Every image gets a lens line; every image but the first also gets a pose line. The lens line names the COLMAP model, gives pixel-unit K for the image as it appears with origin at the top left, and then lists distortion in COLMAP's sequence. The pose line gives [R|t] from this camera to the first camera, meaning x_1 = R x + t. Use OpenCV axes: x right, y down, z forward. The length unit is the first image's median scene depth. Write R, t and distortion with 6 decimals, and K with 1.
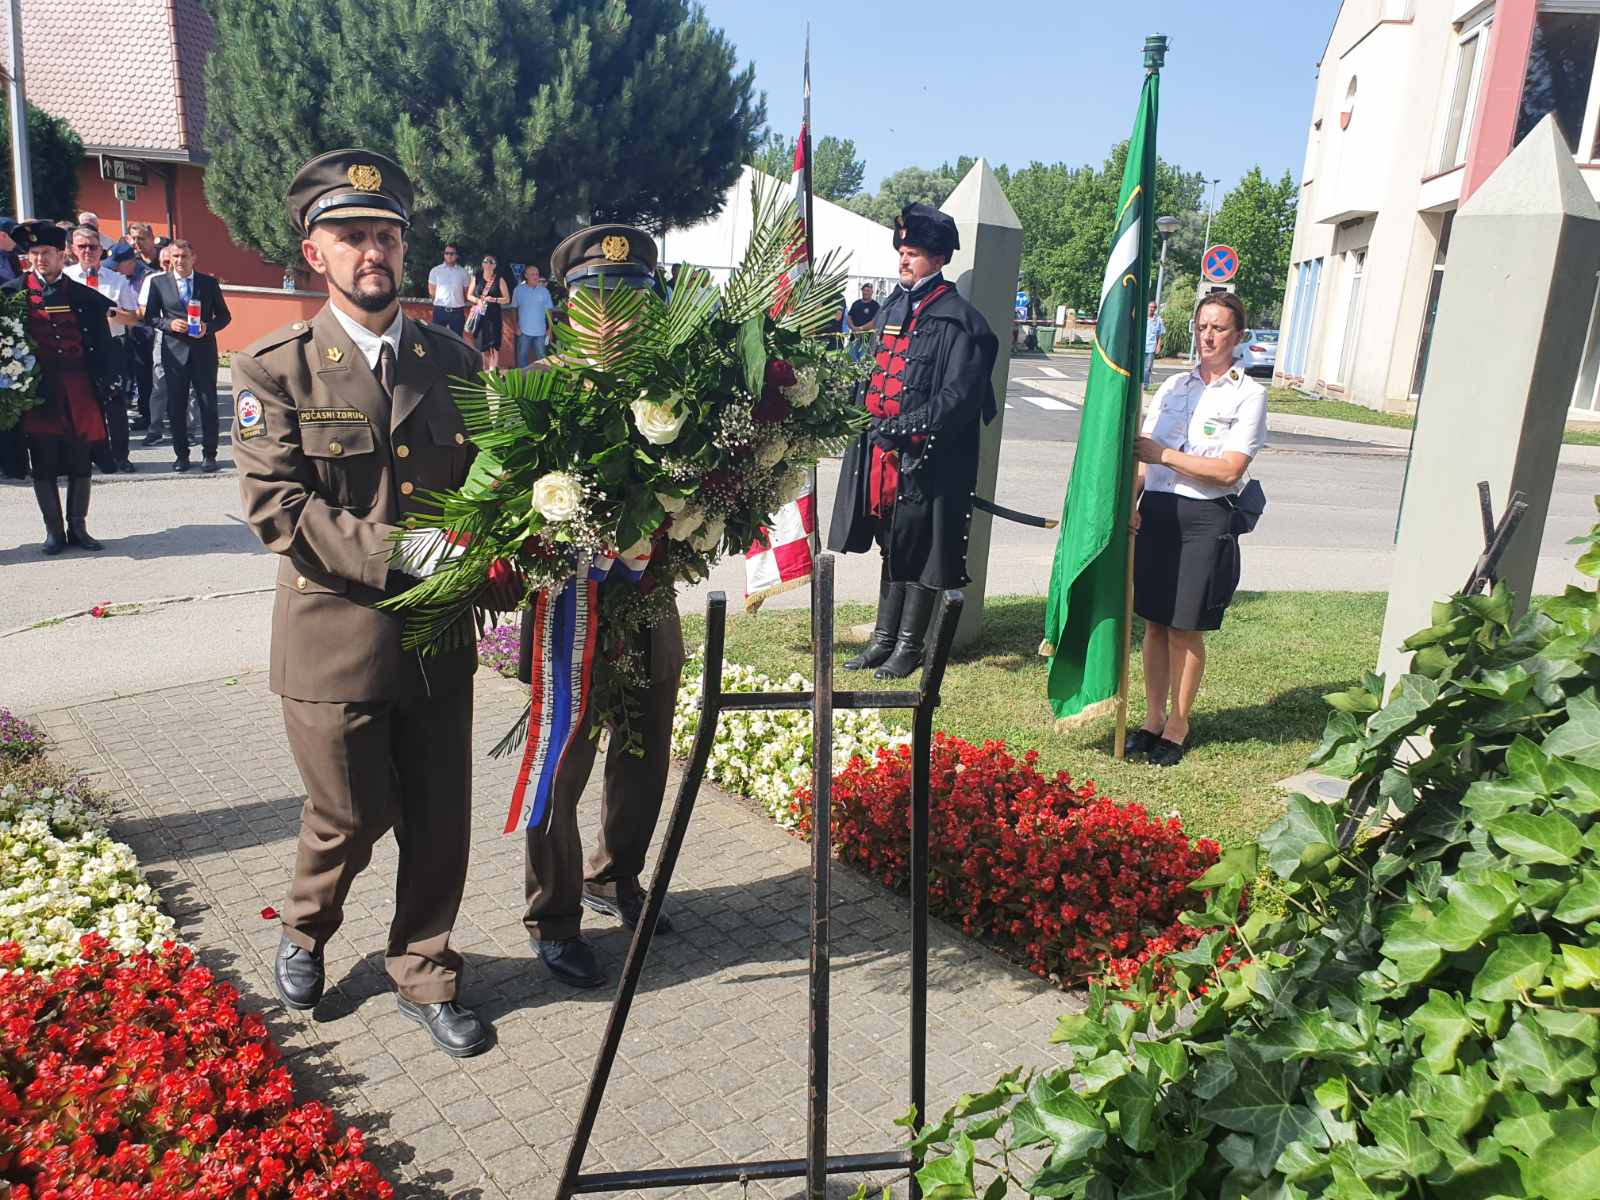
lens RADIAL K [[1301.6, 0, 800.0], [0, 1301.6, 600.0], [0, 0, 1]] dist [-0.013966, 0.058877]
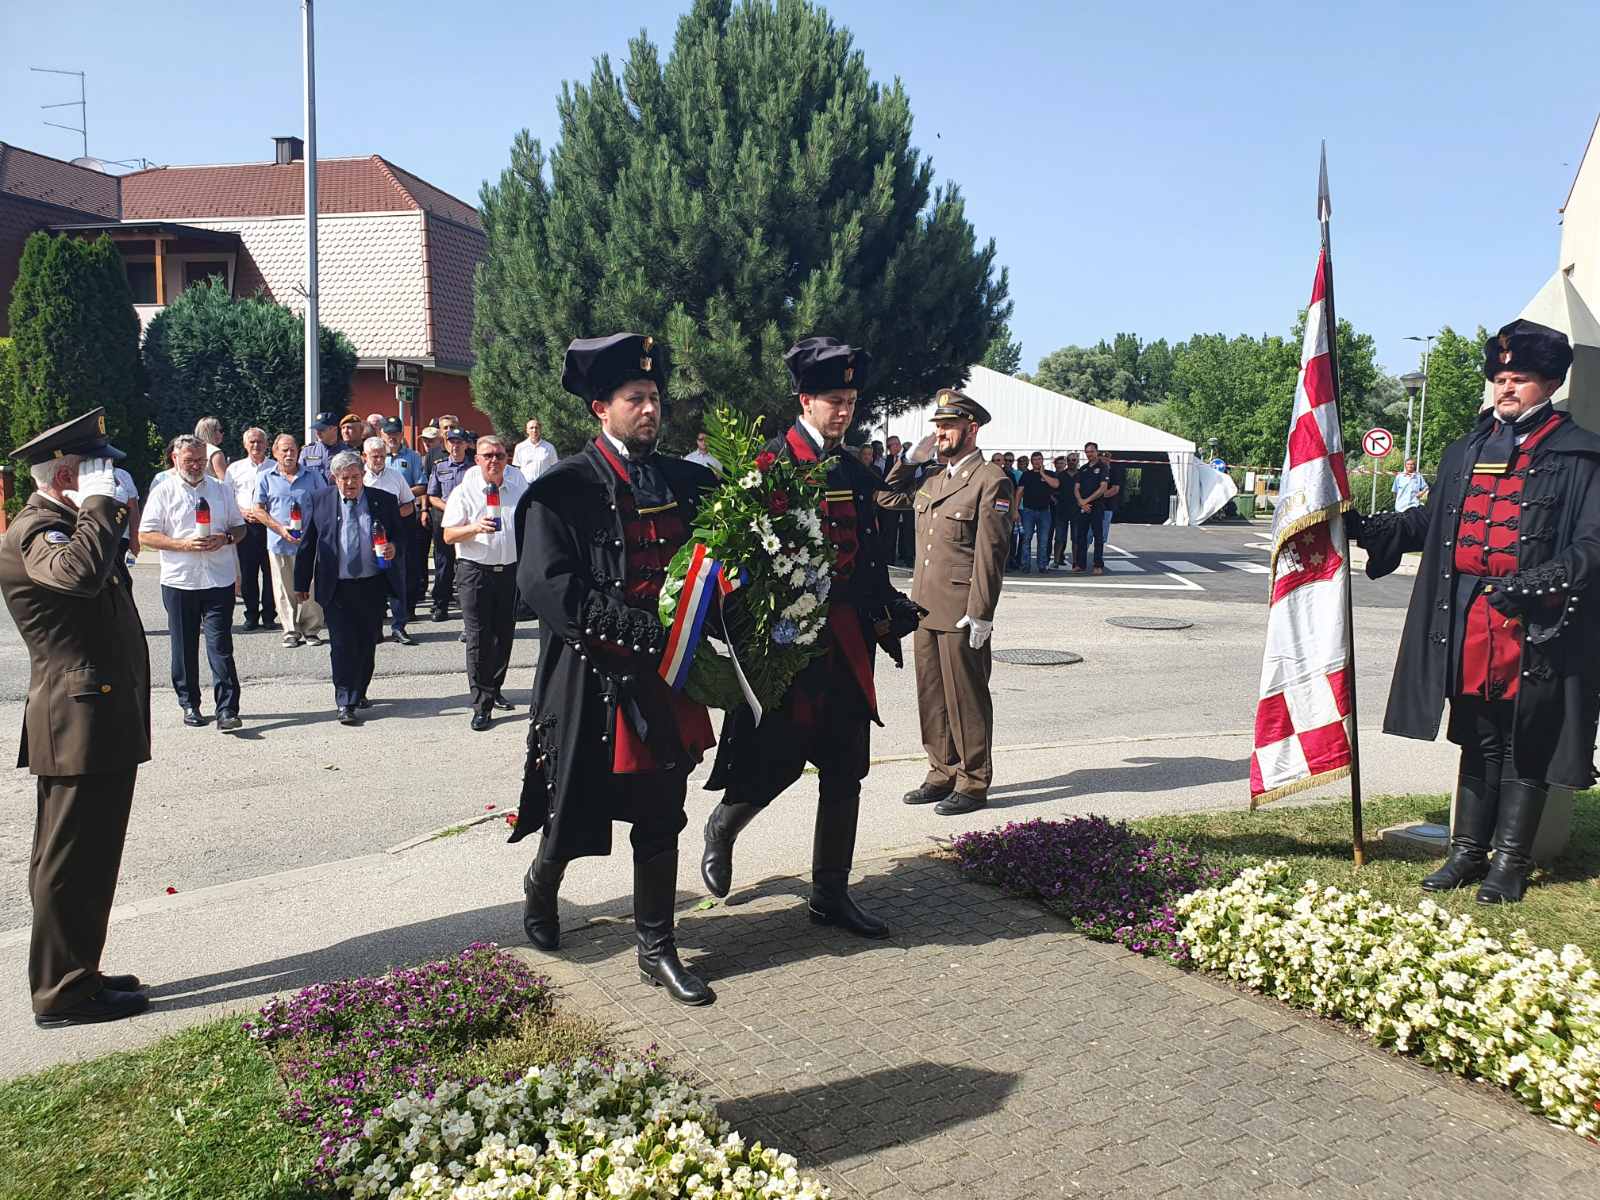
lens RADIAL K [[1301.2, 0, 808.1], [0, 1301.2, 602.9], [0, 0, 1]] dist [-0.004516, 0.046039]
pose [[0.993219, -0.029767, -0.112380, -0.091175], [0.014400, 0.990720, -0.135156, -0.006607], [0.115361, 0.132621, 0.984431, 0.050351]]
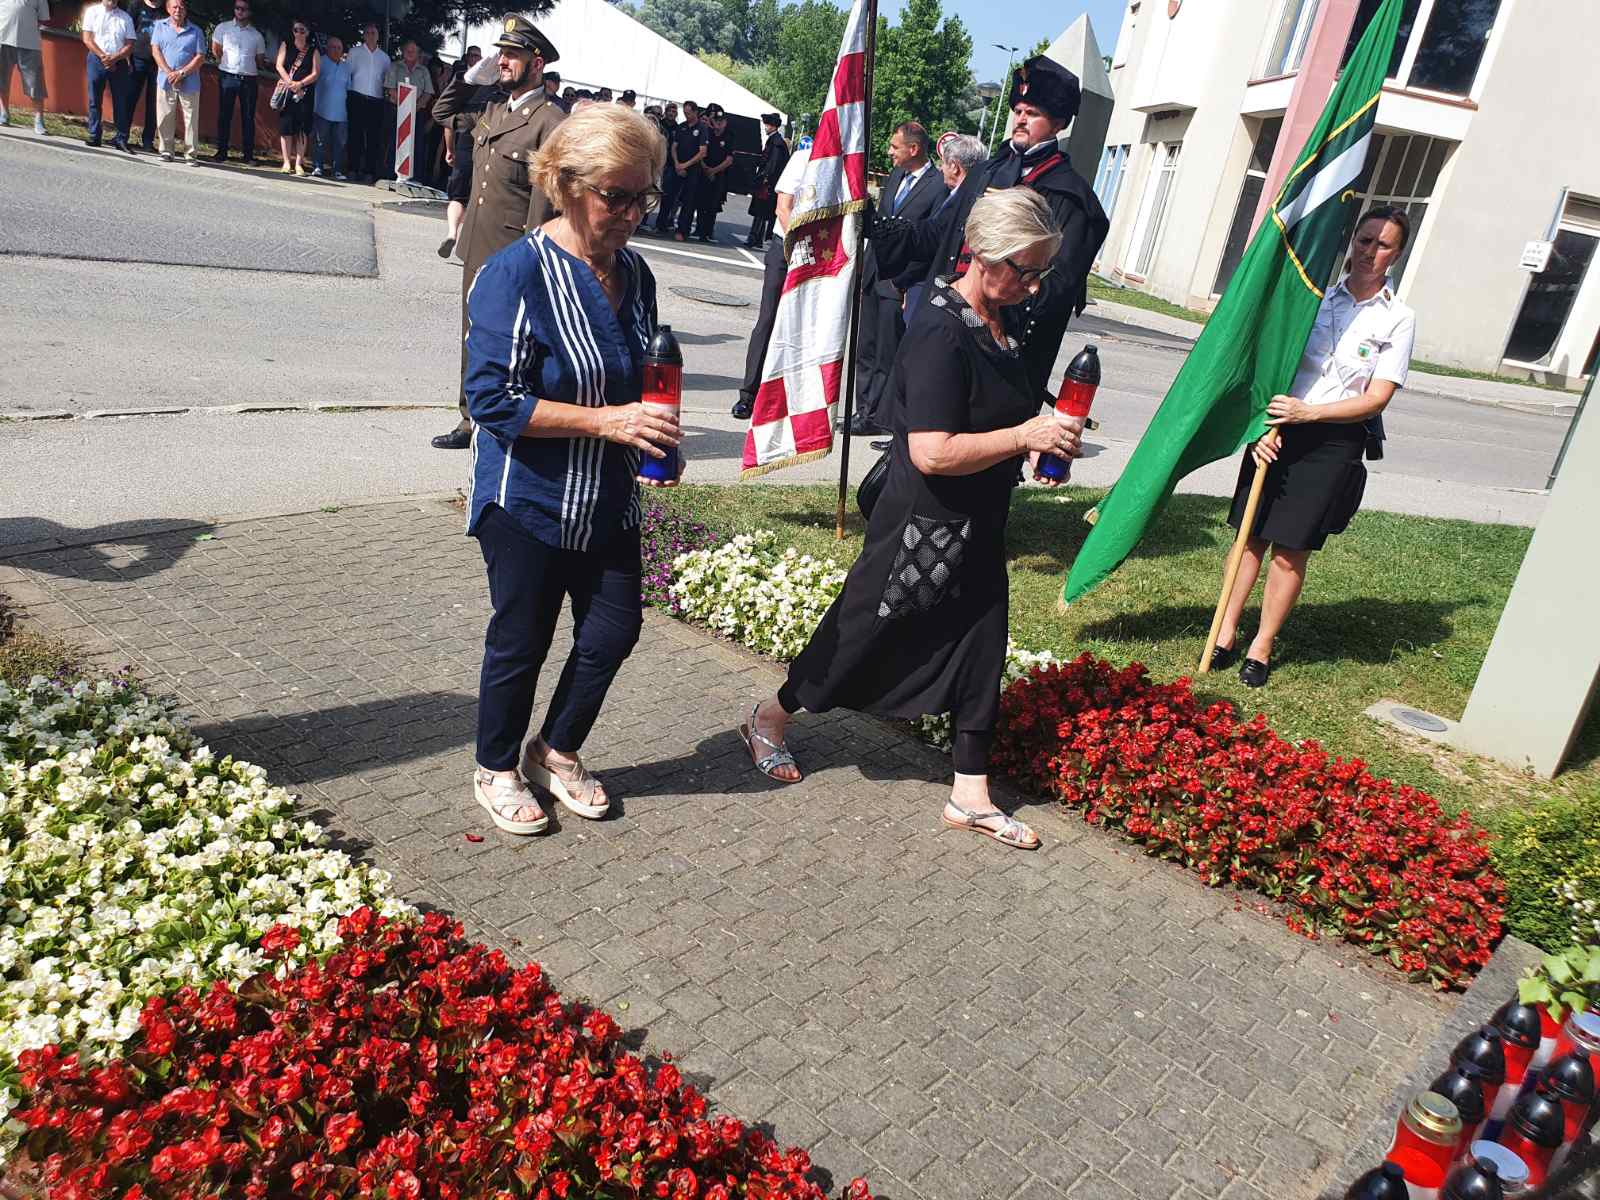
lens RADIAL K [[1284.2, 0, 821.1], [0, 1284.2, 610.3], [0, 0, 1]] dist [0.004897, 0.030090]
pose [[0.971981, 0.048056, 0.230093, -0.081530], [-0.077602, 0.989598, 0.121133, -0.007206], [-0.221879, -0.135595, 0.965600, 0.040840]]
